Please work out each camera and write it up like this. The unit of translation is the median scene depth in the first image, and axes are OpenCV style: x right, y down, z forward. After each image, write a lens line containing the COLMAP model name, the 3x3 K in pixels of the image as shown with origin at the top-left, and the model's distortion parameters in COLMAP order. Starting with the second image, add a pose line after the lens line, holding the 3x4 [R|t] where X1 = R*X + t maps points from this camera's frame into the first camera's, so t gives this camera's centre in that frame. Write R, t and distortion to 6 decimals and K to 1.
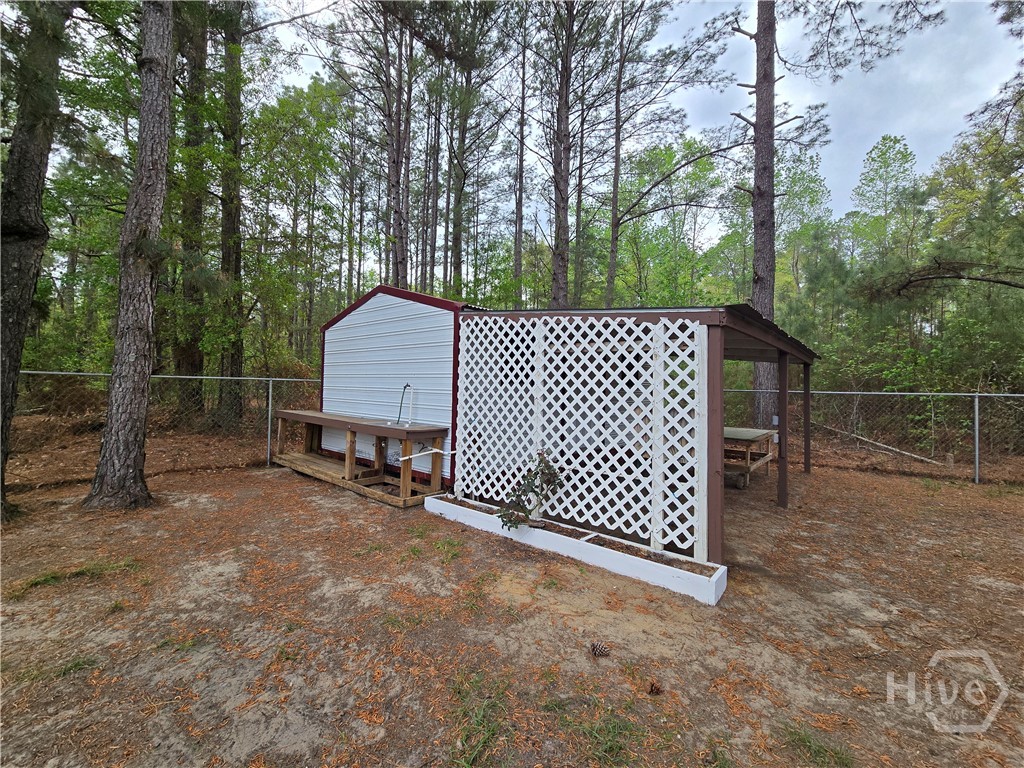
lens RADIAL K [[415.3, 0, 512.4], [0, 415.3, 377.2], [0, 0, 1]] dist [0.000727, 0.000307]
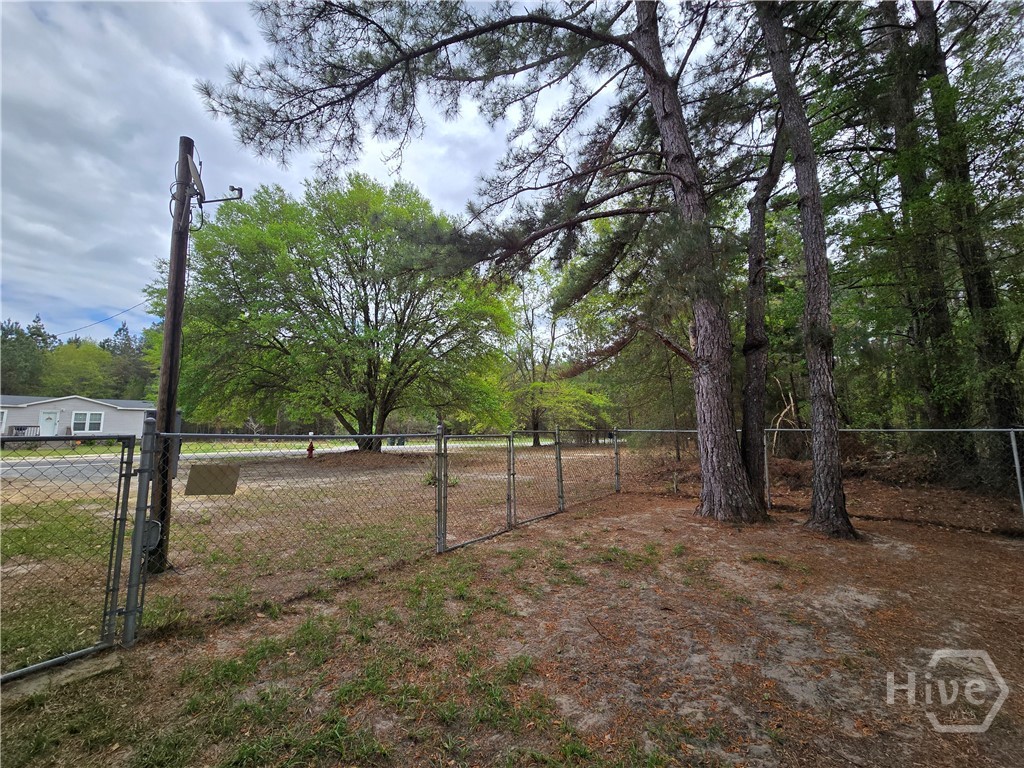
lens RADIAL K [[415.3, 0, 511.3], [0, 415.3, 383.9], [0, 0, 1]] dist [0.000727, 0.000307]
pose [[0.007703, -0.133600, -0.991005, 0.529875], [0.030915, 0.990593, -0.133304, -0.012429], [0.999492, -0.029610, 0.011761, 0.008505]]
